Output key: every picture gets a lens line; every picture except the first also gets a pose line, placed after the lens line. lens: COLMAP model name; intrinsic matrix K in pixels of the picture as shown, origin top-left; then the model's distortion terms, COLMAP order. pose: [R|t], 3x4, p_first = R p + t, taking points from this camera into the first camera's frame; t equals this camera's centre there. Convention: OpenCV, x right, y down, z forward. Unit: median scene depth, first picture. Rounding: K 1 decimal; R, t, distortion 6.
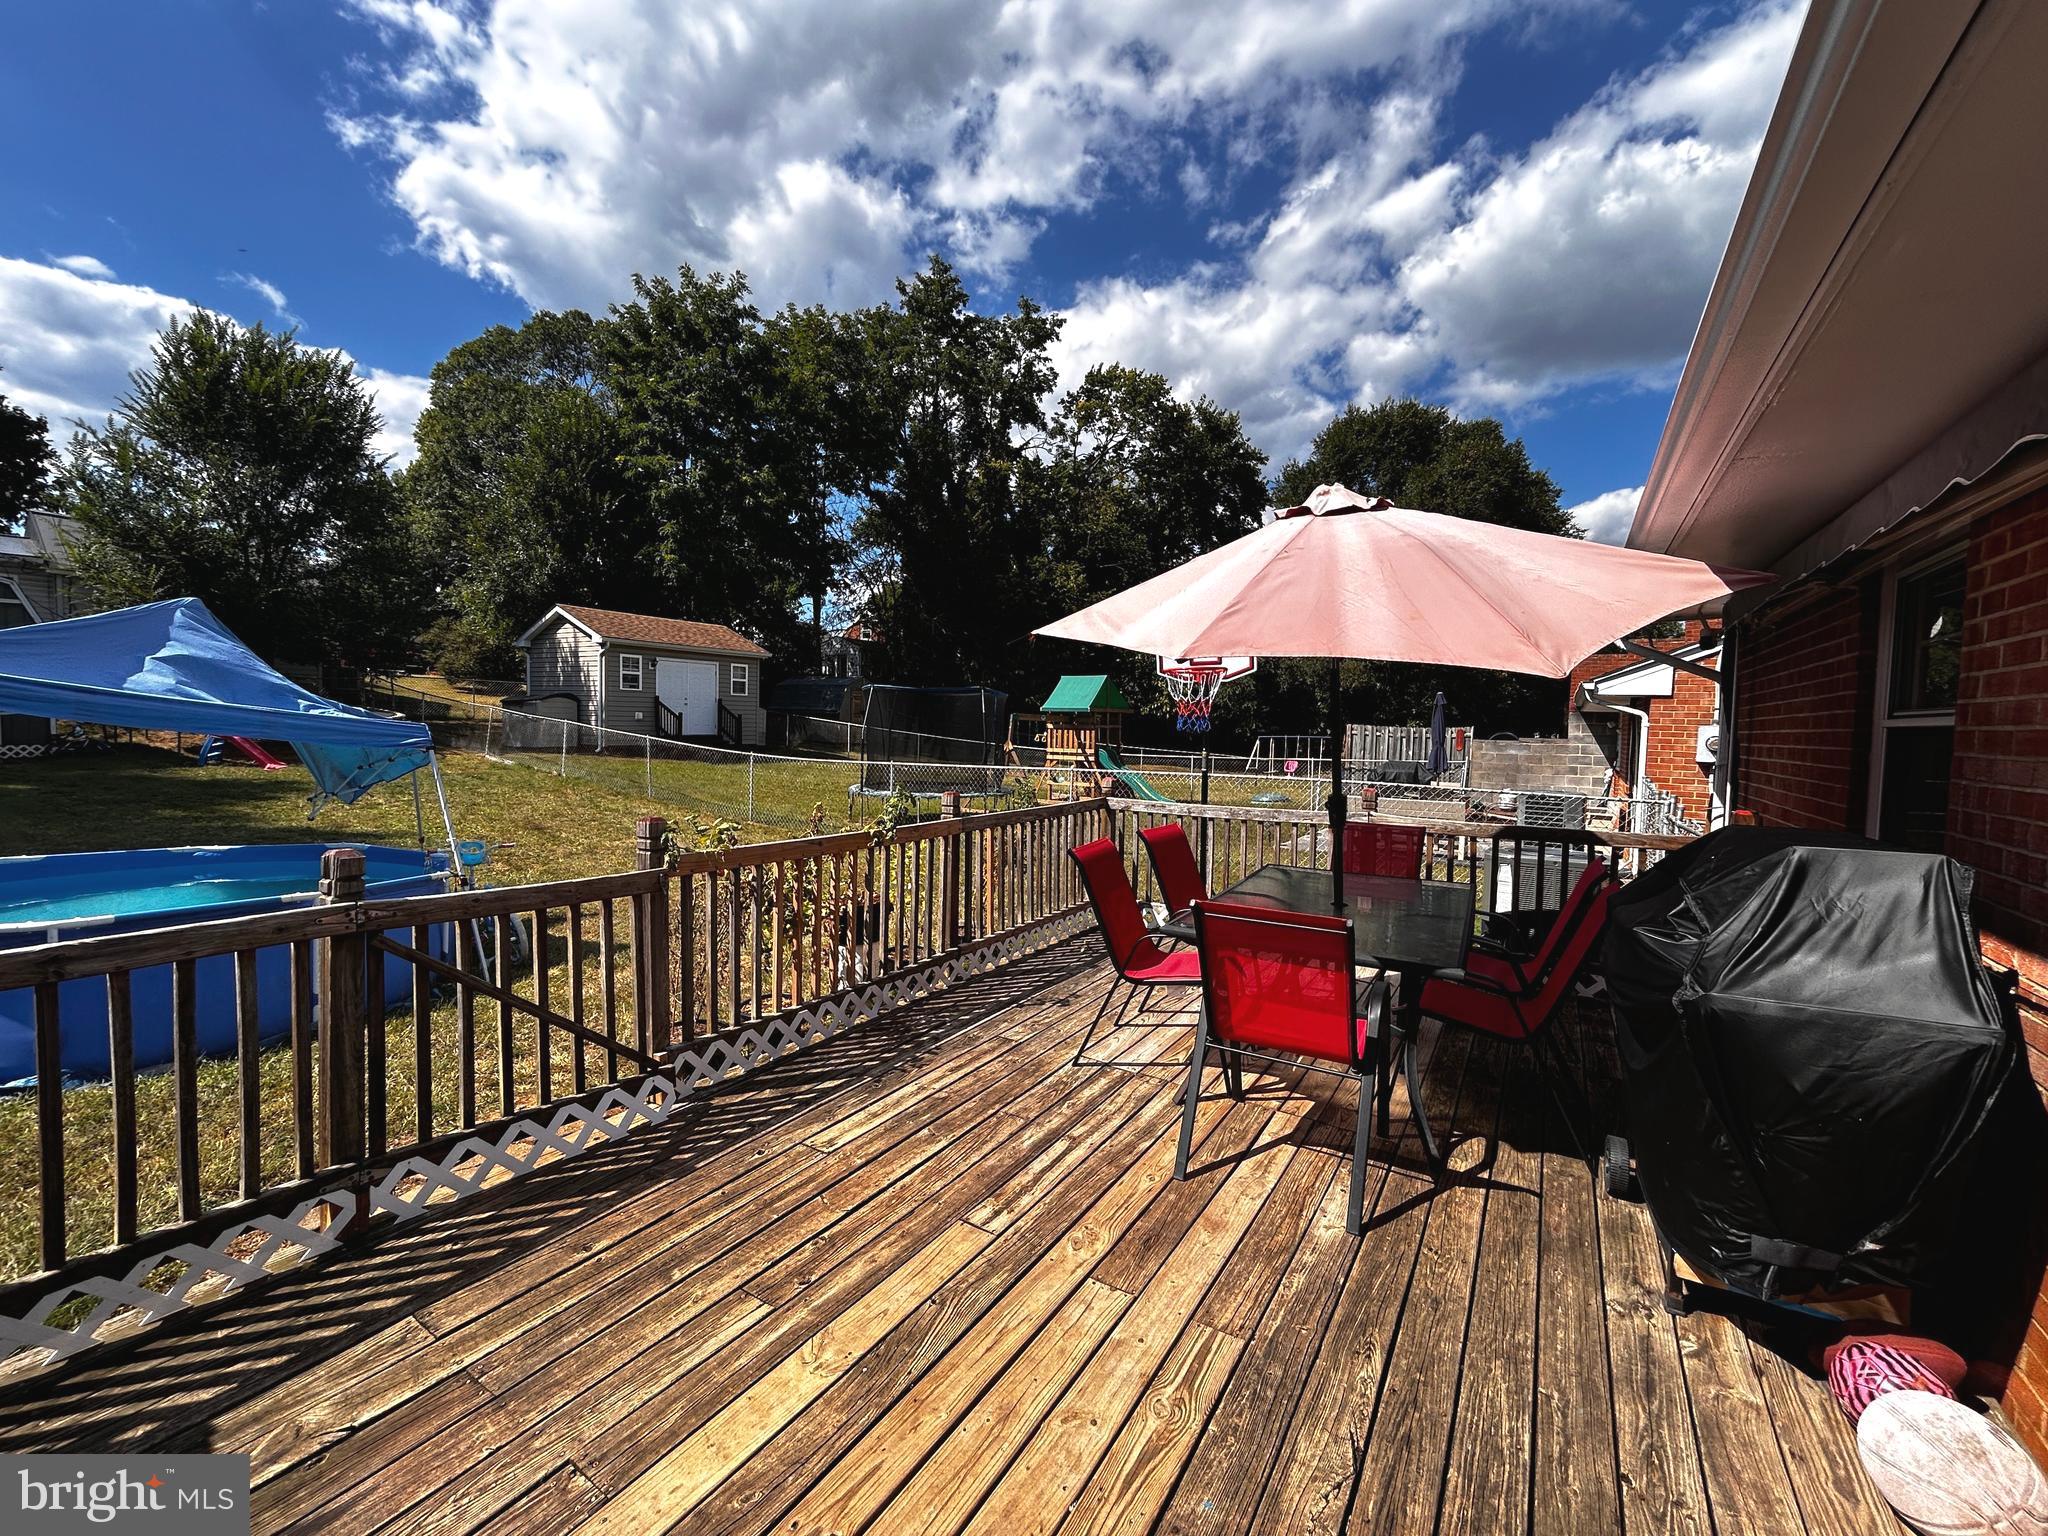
lens RADIAL K [[844.3, 0, 1030.3], [0, 844.3, 758.9], [0, 0, 1]] dist [-0.019734, 0.017089]
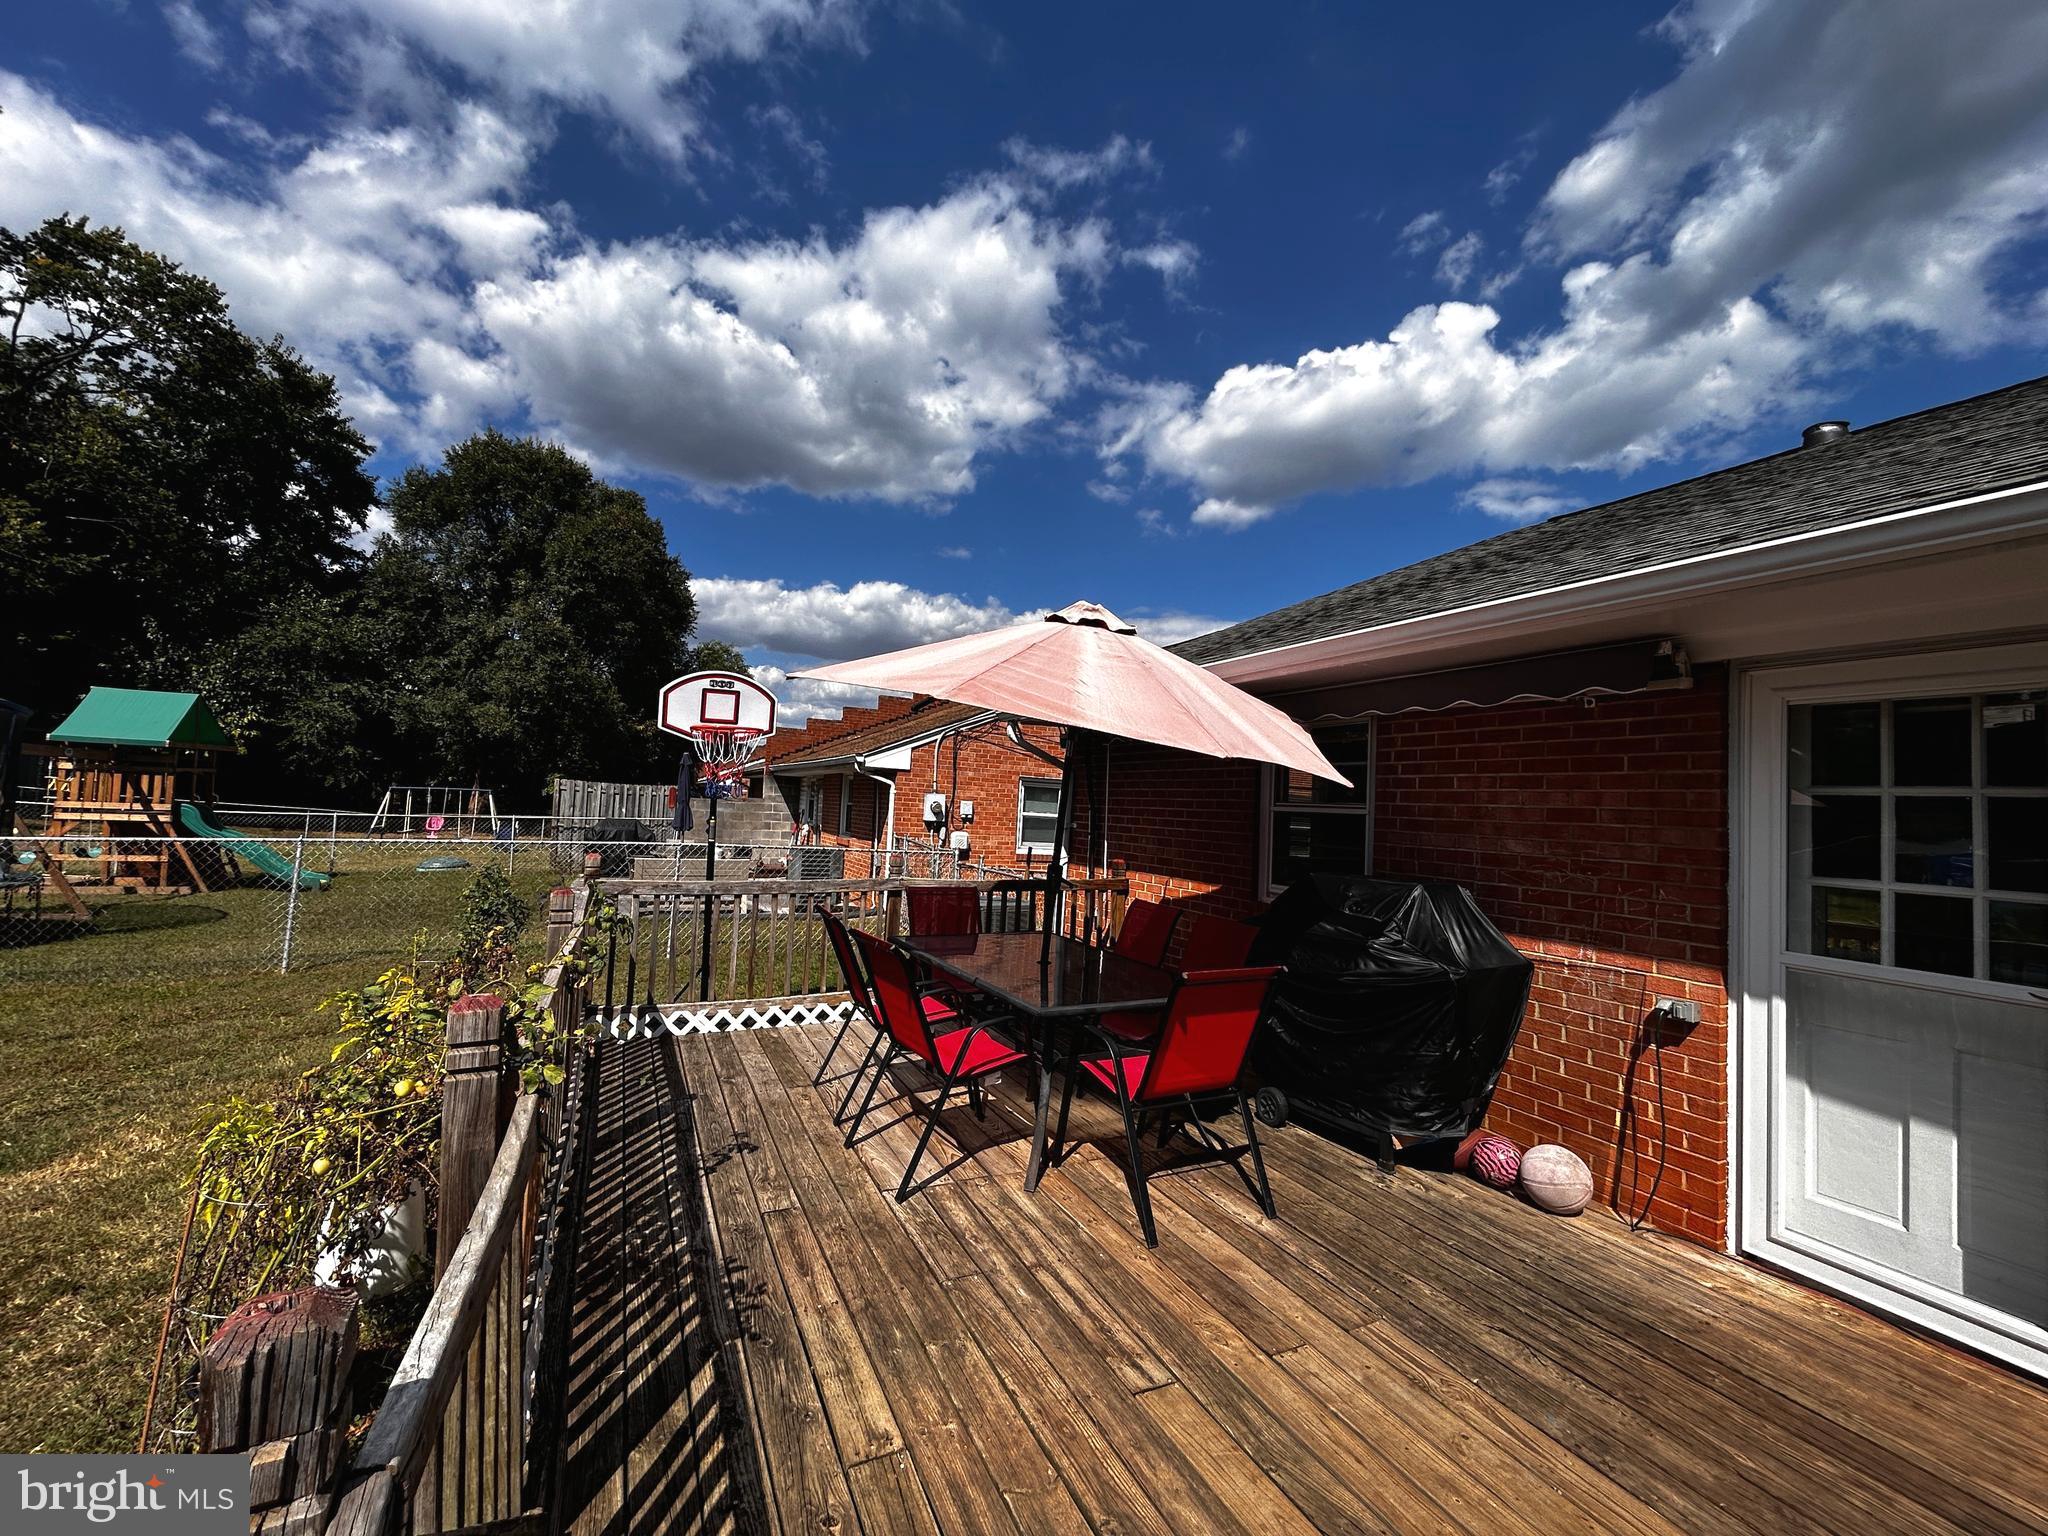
lens RADIAL K [[826.9, 0, 1024.0], [0, 826.9, 768.0], [0, 0, 1]] dist [0.008551, -0.002803]
pose [[0.531285, 0.041378, 0.846182, -0.168191], [0.002026, 0.998742, -0.050110, -0.009589], [-0.847191, 0.028337, 0.530532, 0.118440]]
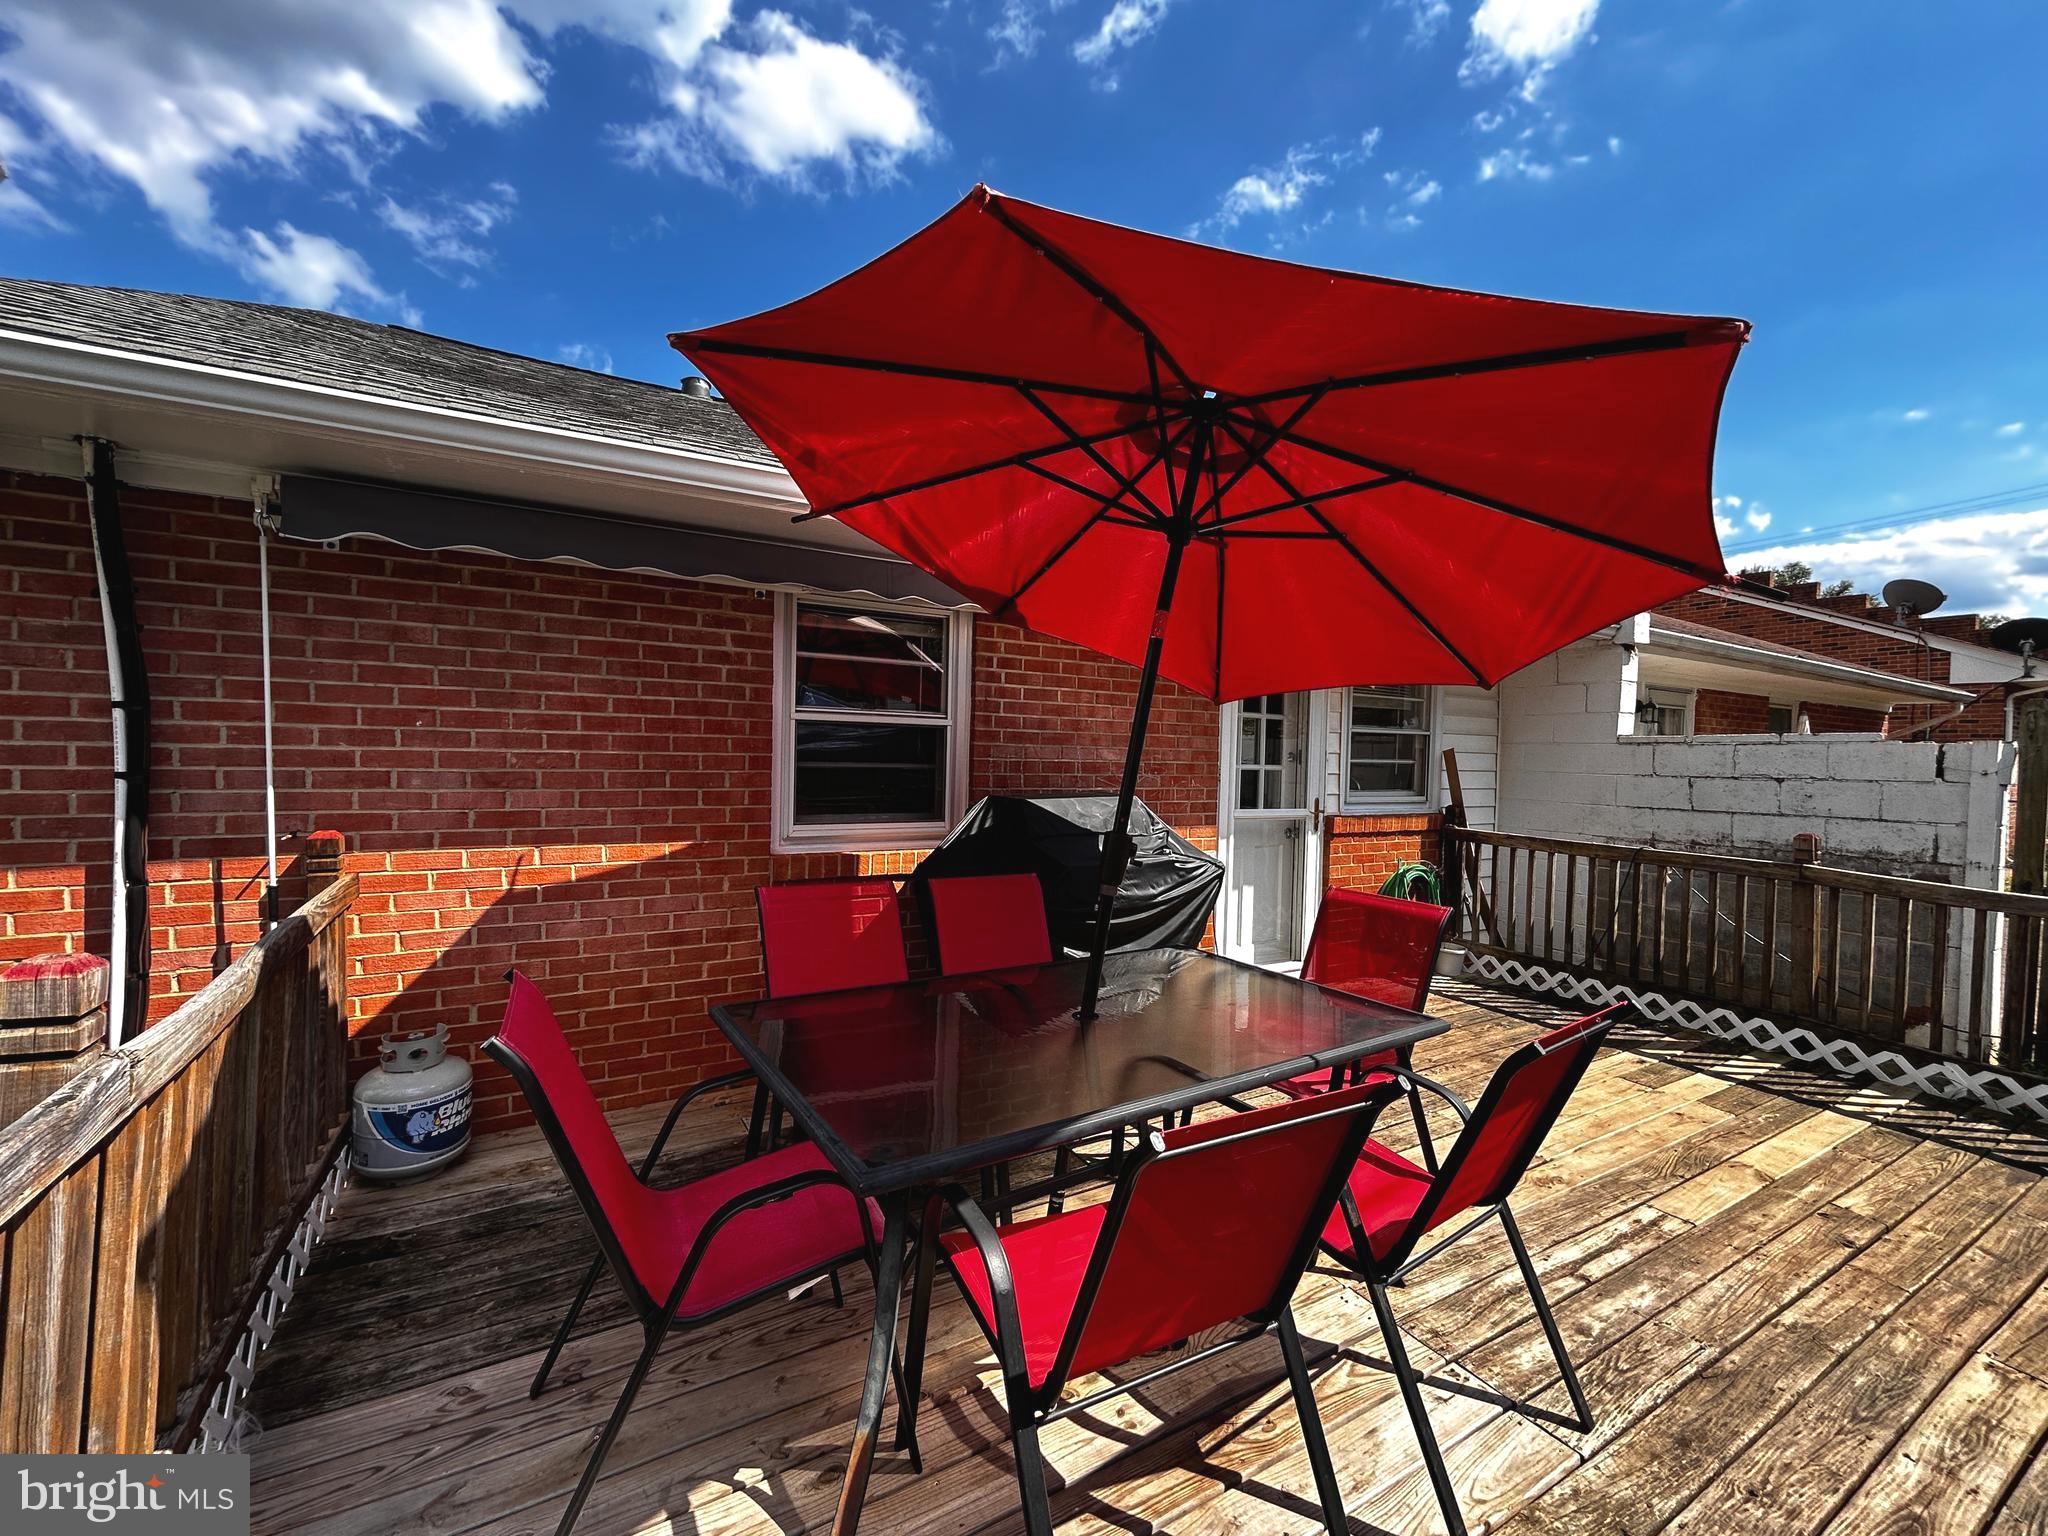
lens RADIAL K [[821.4, 0, 1012.4], [0, 821.4, 760.4], [0, 0, 1]] dist [-0.000236, -0.000262]
pose [[-0.876974, -0.052036, 0.477712, 0.038648], [-0.025551, 0.997763, 0.061777, -0.013585], [-0.479858, 0.041971, -0.876342, 0.431397]]
